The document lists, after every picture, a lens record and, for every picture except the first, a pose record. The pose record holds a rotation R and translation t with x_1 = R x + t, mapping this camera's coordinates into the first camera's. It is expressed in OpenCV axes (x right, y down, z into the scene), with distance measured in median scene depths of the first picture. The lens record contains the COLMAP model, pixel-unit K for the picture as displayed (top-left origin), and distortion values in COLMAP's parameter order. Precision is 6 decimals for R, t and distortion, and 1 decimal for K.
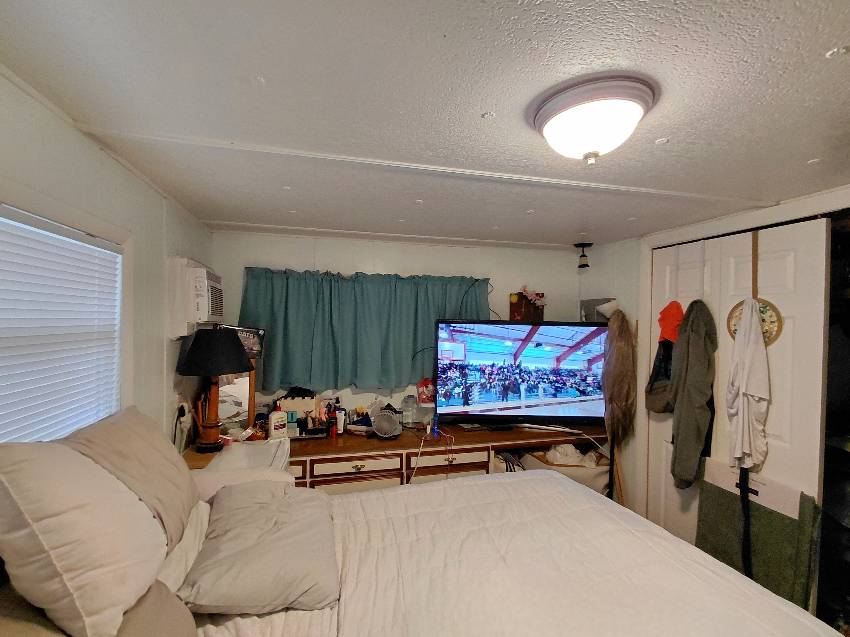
lens RADIAL K [[399.2, 0, 425.0], [0, 399.2, 318.5], [0, 0, 1]] dist [0.003408, 0.000776]
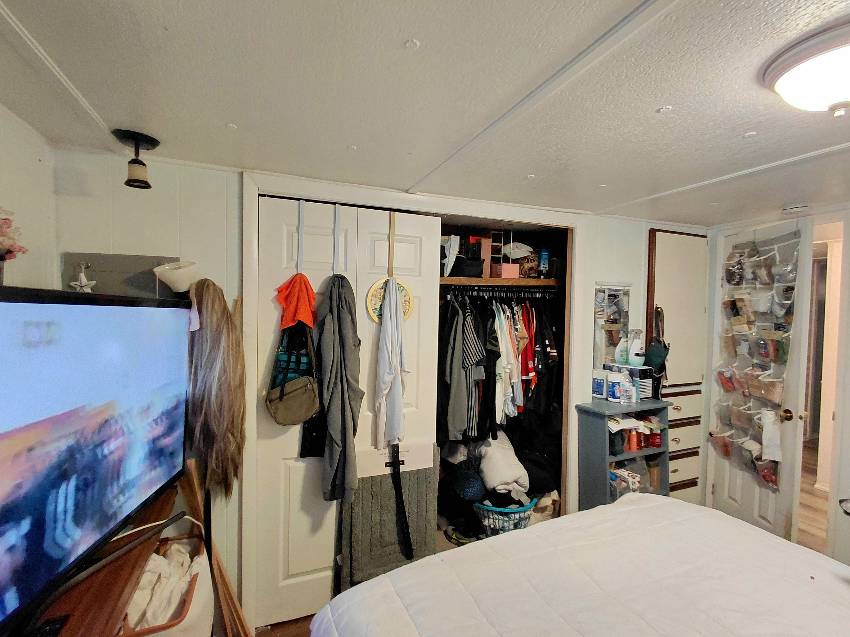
lens RADIAL K [[399.2, 0, 425.0], [0, 399.2, 318.5], [0, 0, 1]] dist [0.003408, 0.000776]
pose [[-0.114938, -0.049648, 0.992131, -0.172479], [-0.023589, 0.998605, 0.047240, 0.002082], [-0.993093, -0.017974, -0.115949, 0.875095]]
